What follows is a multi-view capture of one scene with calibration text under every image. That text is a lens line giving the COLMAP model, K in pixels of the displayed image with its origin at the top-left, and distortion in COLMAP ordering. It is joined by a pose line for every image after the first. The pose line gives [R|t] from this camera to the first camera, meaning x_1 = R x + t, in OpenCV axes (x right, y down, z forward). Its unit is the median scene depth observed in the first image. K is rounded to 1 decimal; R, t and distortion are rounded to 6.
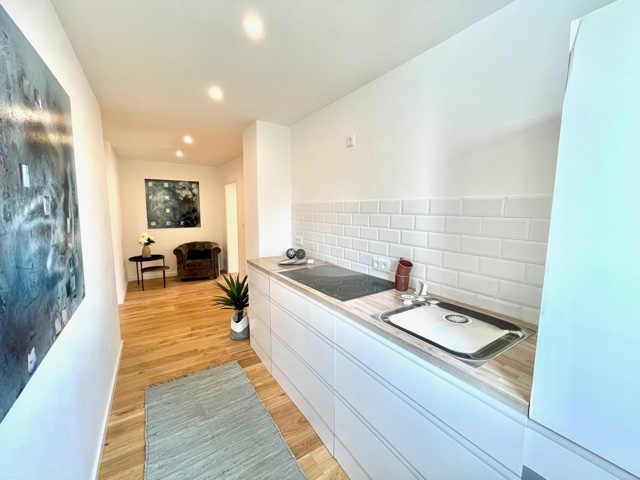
lens RADIAL K [[258.3, 0, 320.0], [0, 258.3, 240.0], [0, 0, 1]] dist [-0.000651, -0.000248]
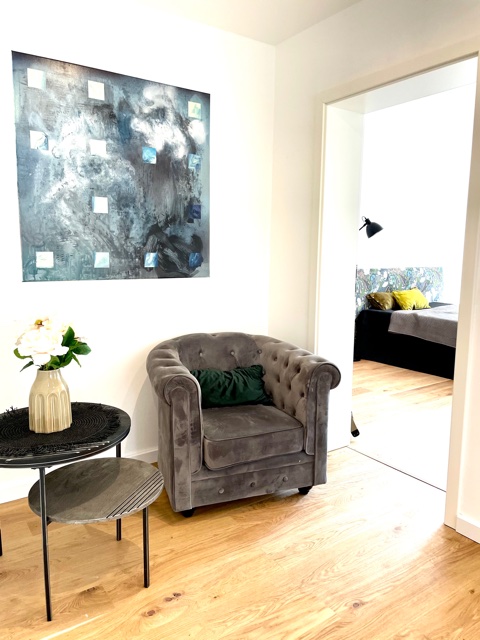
lens RADIAL K [[481.5, 0, 241.6], [0, 481.5, 314.3], [0, 0, 1]] dist [0.091158, -0.113667]
pose [[0.999764, 0.004026, 0.021341, -0.465661], [-0.004373, 0.999858, 0.016248, -0.022047], [-0.021273, -0.016337, 0.999640, 0.546764]]
